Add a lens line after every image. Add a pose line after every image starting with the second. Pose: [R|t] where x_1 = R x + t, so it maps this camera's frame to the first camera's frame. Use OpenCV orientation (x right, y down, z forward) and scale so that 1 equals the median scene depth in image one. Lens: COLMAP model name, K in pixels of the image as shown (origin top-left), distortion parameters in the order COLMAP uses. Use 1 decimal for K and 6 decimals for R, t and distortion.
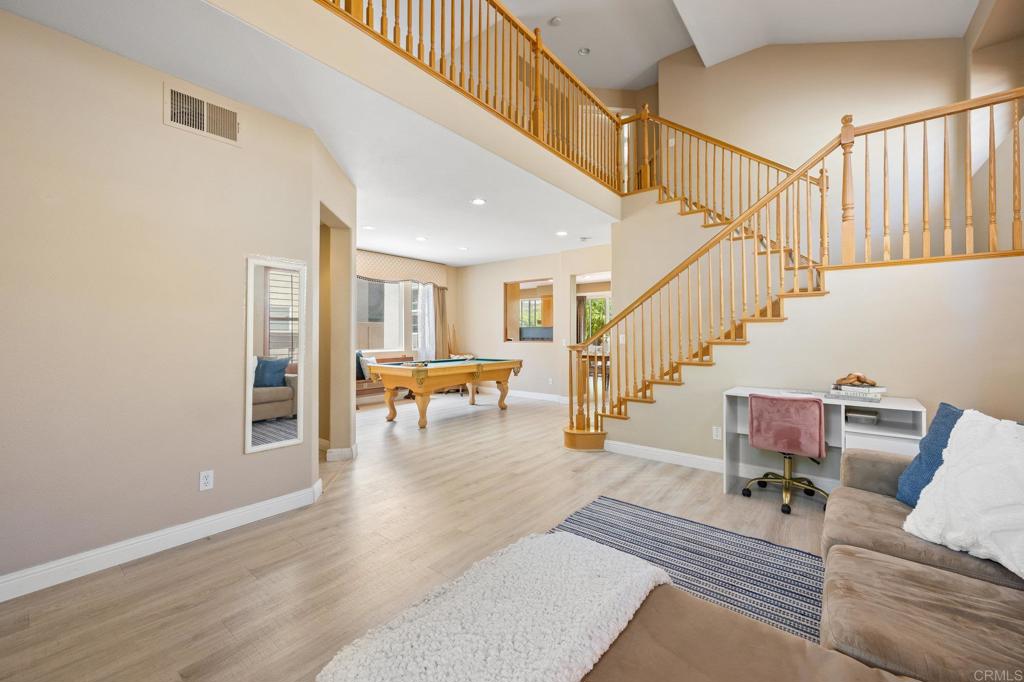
lens RADIAL K [[407.1, 0, 508.3], [0, 407.1, 335.4], [0, 0, 1]] dist [-0.001843, 0.000807]
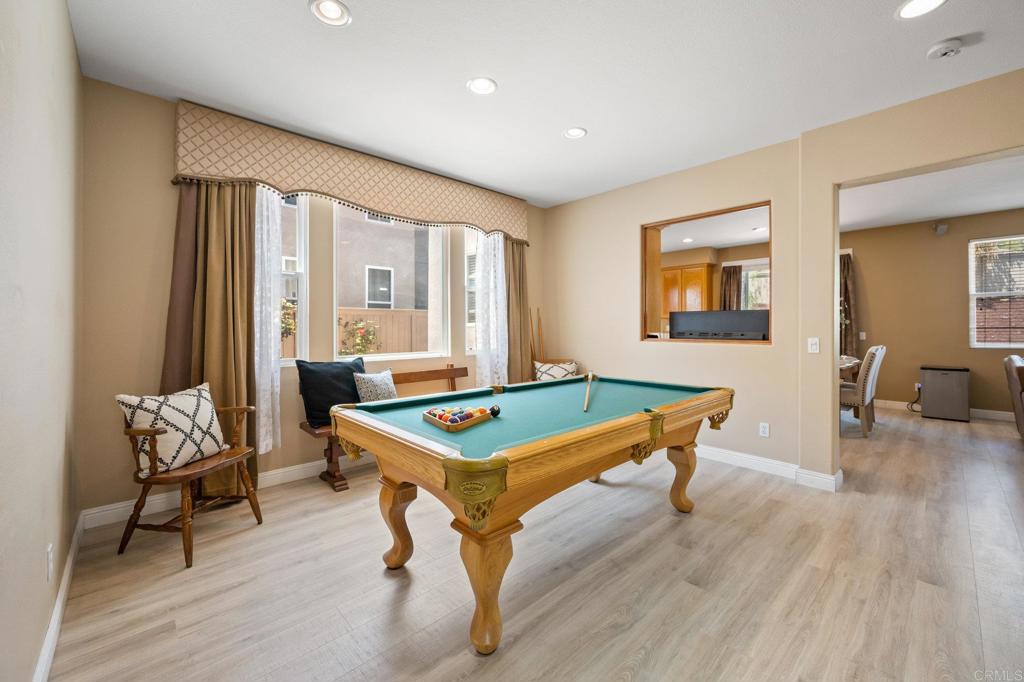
lens RADIAL K [[407.1, 0, 504.9], [0, 407.1, 327.8], [0, 0, 1]] dist [-0.001843, 0.000807]
pose [[0.988300, 0.003510, -0.152484, -0.194320], [-0.004054, 0.999986, -0.003254, 0.004466], [0.152471, 0.003834, 0.988301, 0.901939]]
